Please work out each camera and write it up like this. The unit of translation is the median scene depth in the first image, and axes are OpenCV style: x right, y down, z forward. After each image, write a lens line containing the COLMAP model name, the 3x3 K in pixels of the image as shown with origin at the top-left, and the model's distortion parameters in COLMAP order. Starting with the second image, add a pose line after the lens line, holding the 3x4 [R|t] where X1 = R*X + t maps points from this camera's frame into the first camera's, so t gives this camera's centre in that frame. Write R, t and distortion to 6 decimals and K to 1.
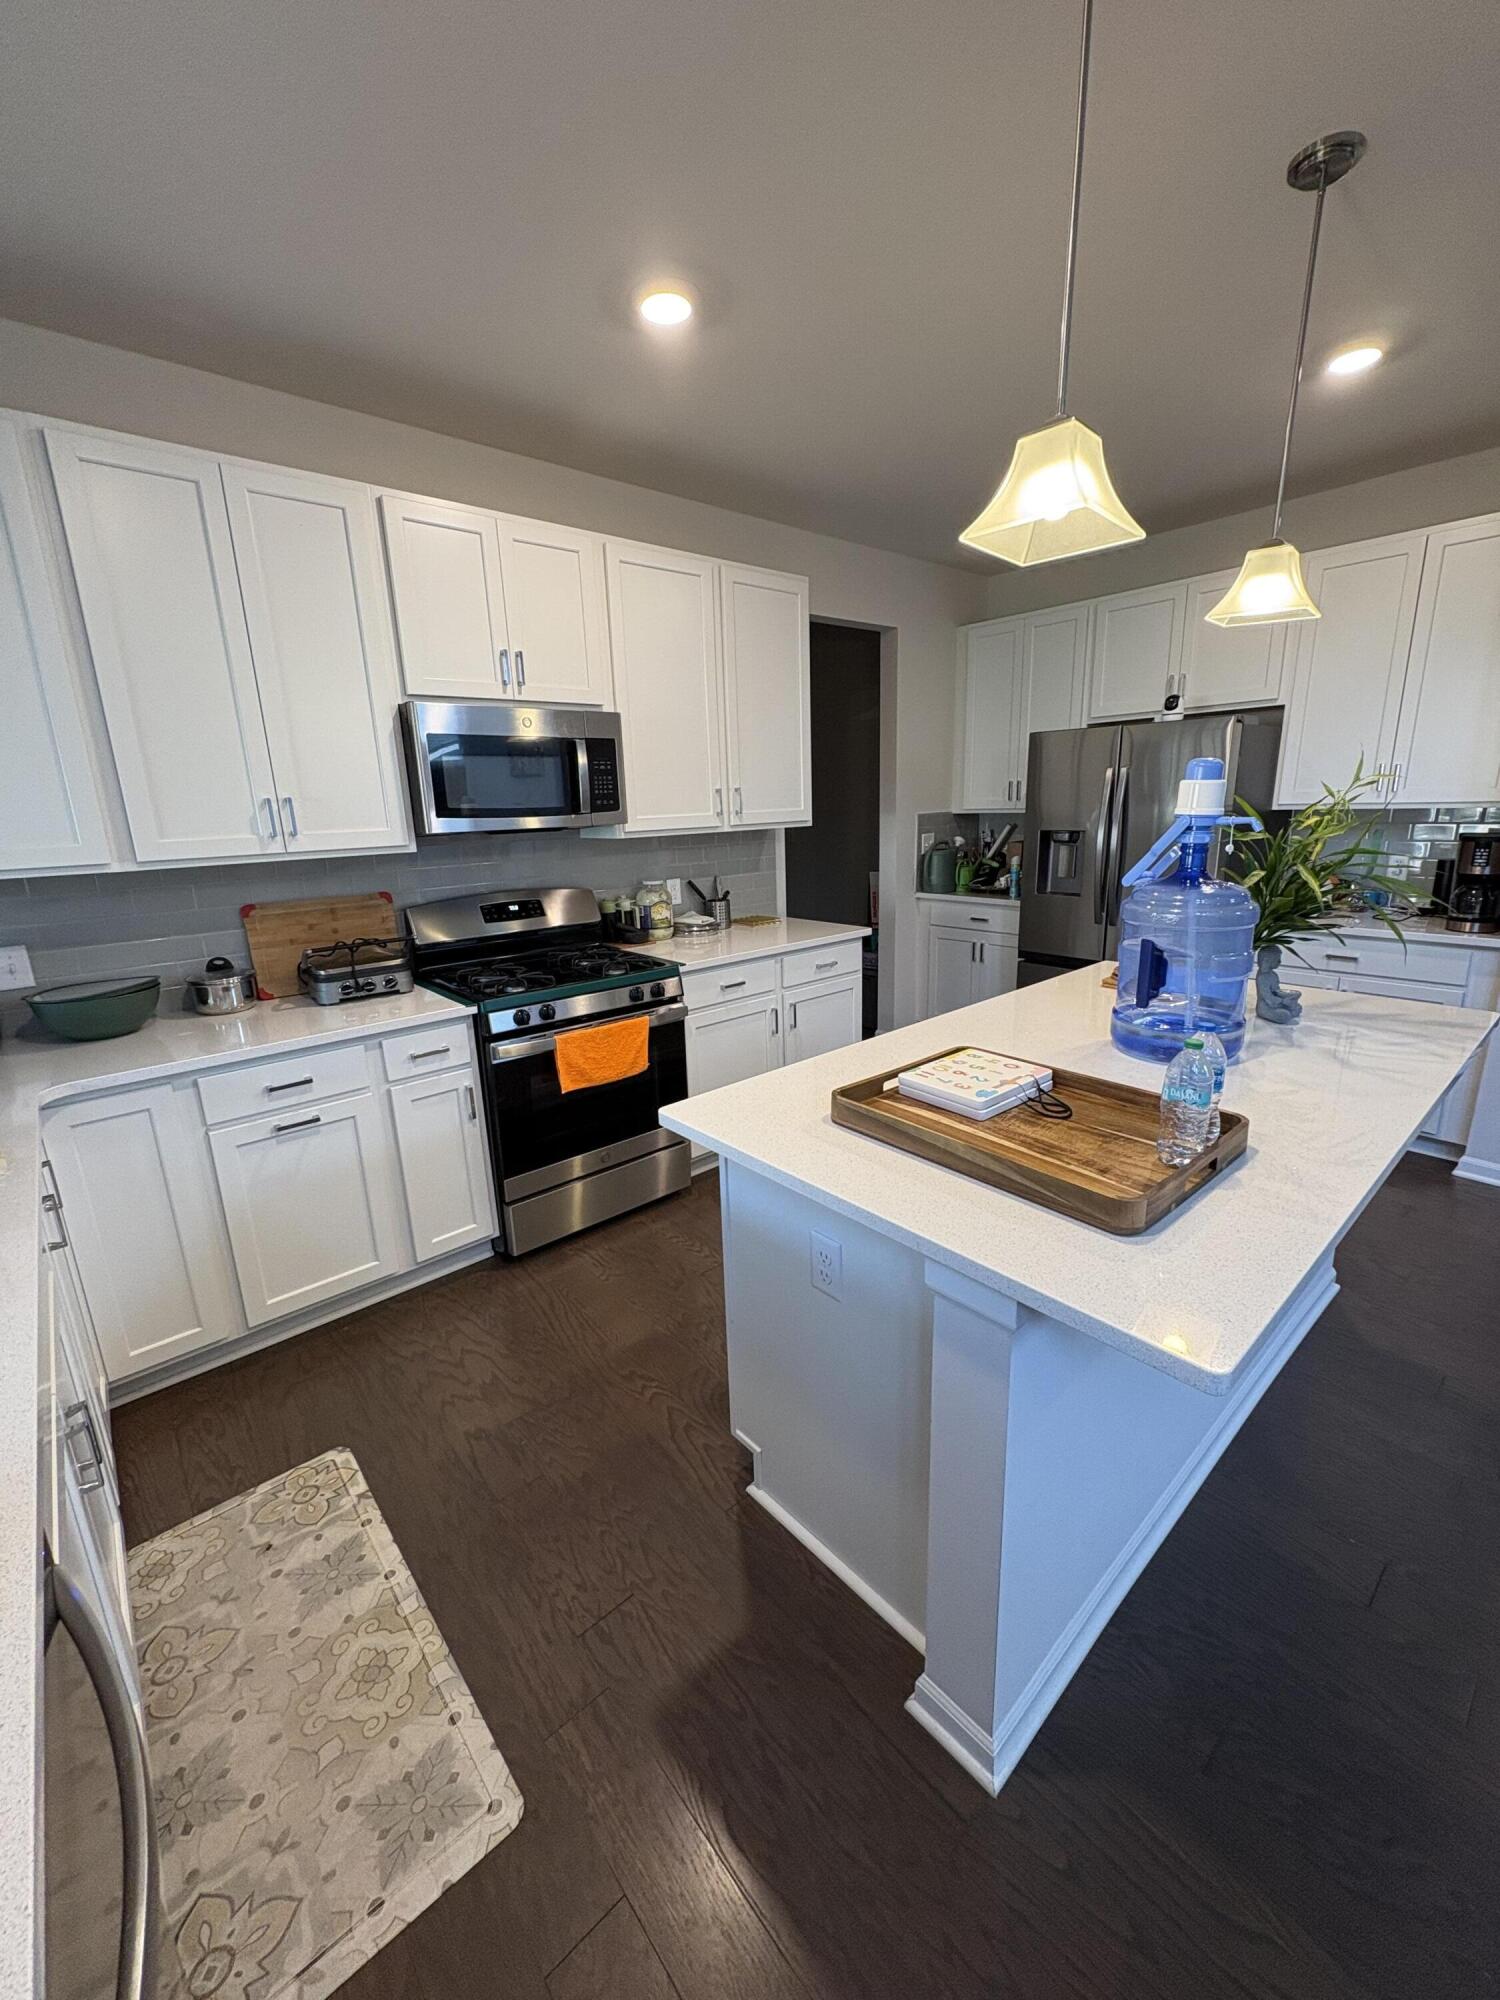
lens RADIAL K [[789.8, 0, 747.6], [0, 789.8, 993.8], [0, 0, 1]] dist [-0.010202, -0.000086]
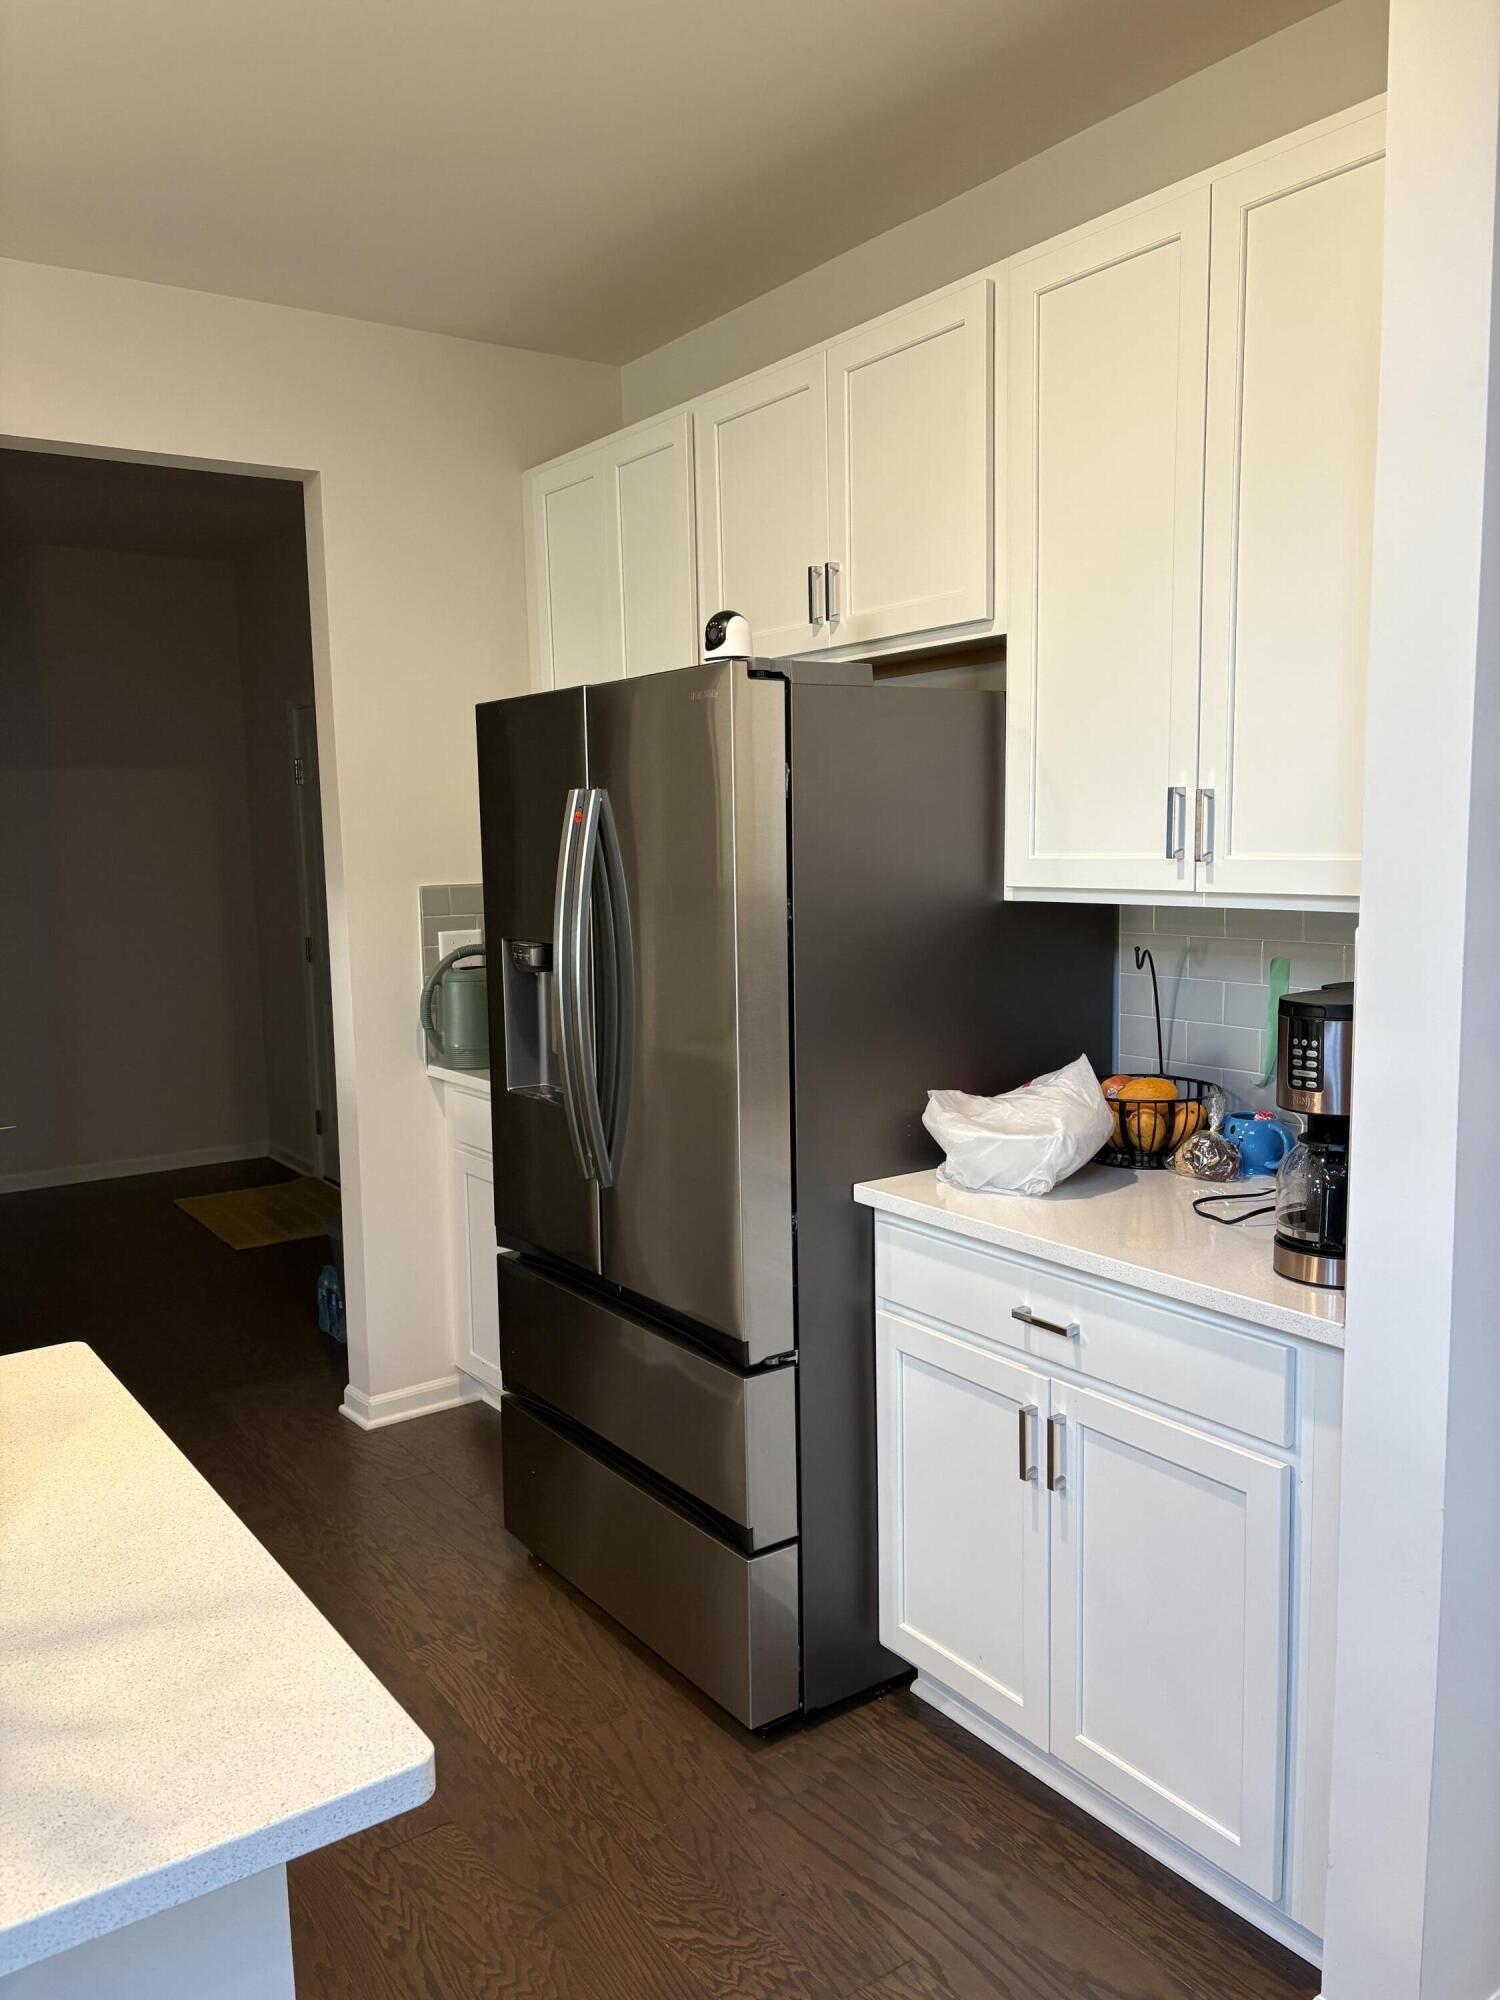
lens RADIAL K [[1509.1, 0, 745.9], [0, 1509.1, 1009.6], [0, 0, 1]] dist [0.062624, -0.073896]
pose [[0.993466, 0.027664, -0.110723, 0.671438], [-0.041473, 0.991362, -0.124427, -0.091803], [0.106325, 0.128206, 0.986032, 0.287659]]
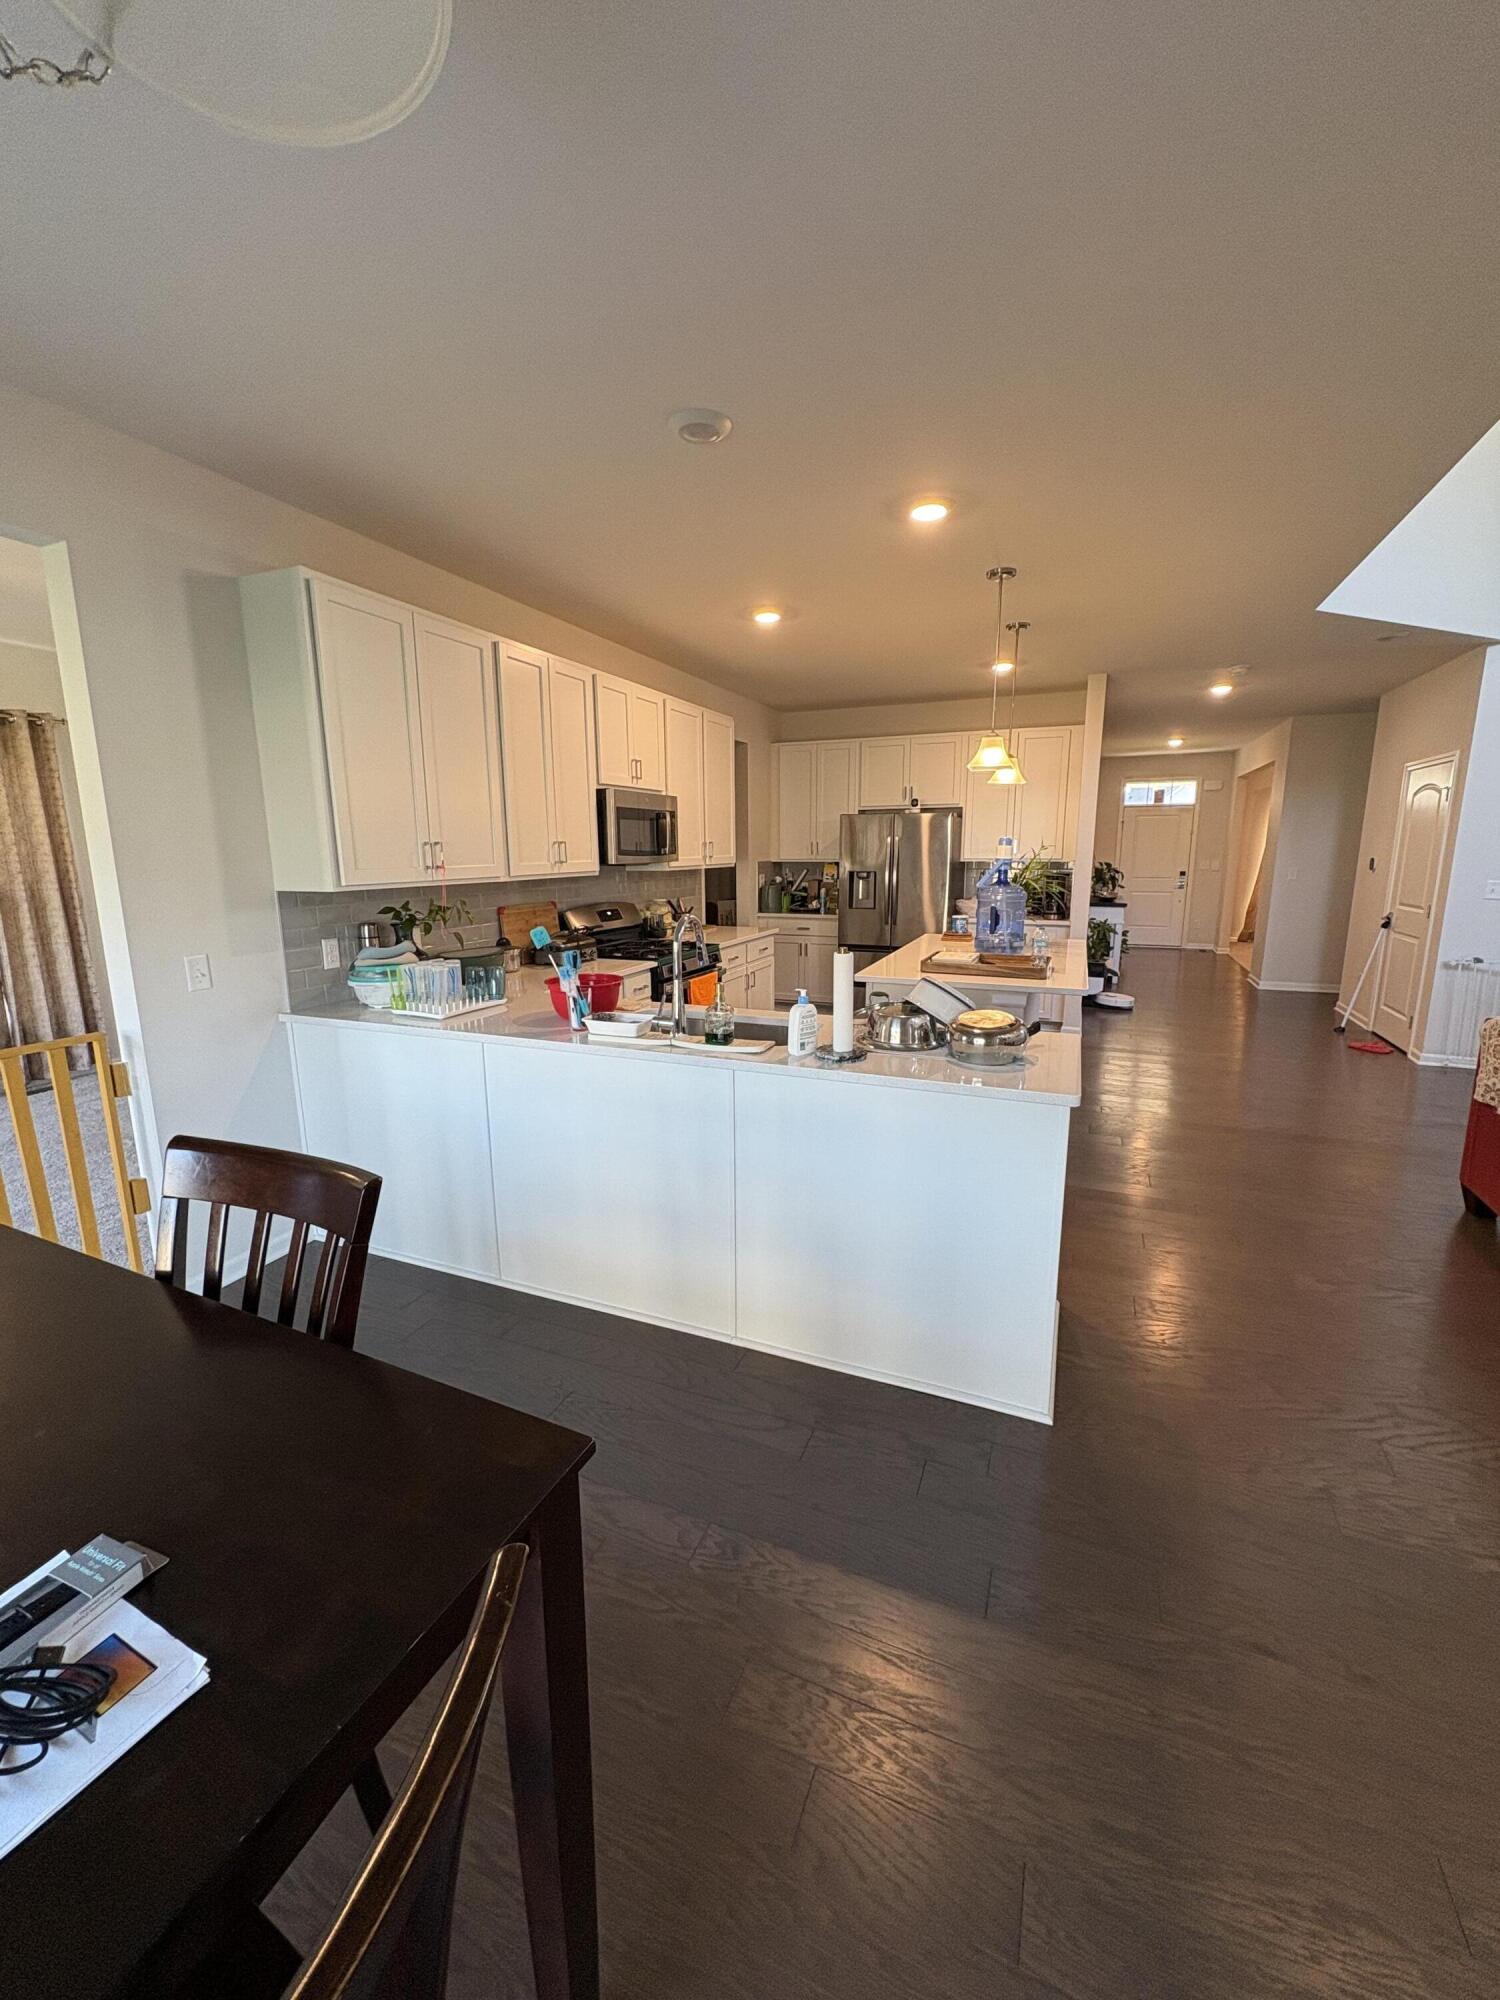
lens RADIAL K [[795.1, 0, 746.9], [0, 795.1, 998.5], [0, 0, 1]] dist [0.000186, 0.000041]
pose [[0.895399, -0.056792, 0.441628, -0.679274], [0.083220, 0.995700, -0.040685, 0.132011], [-0.437418, 0.073182, 0.896275, -0.473427]]
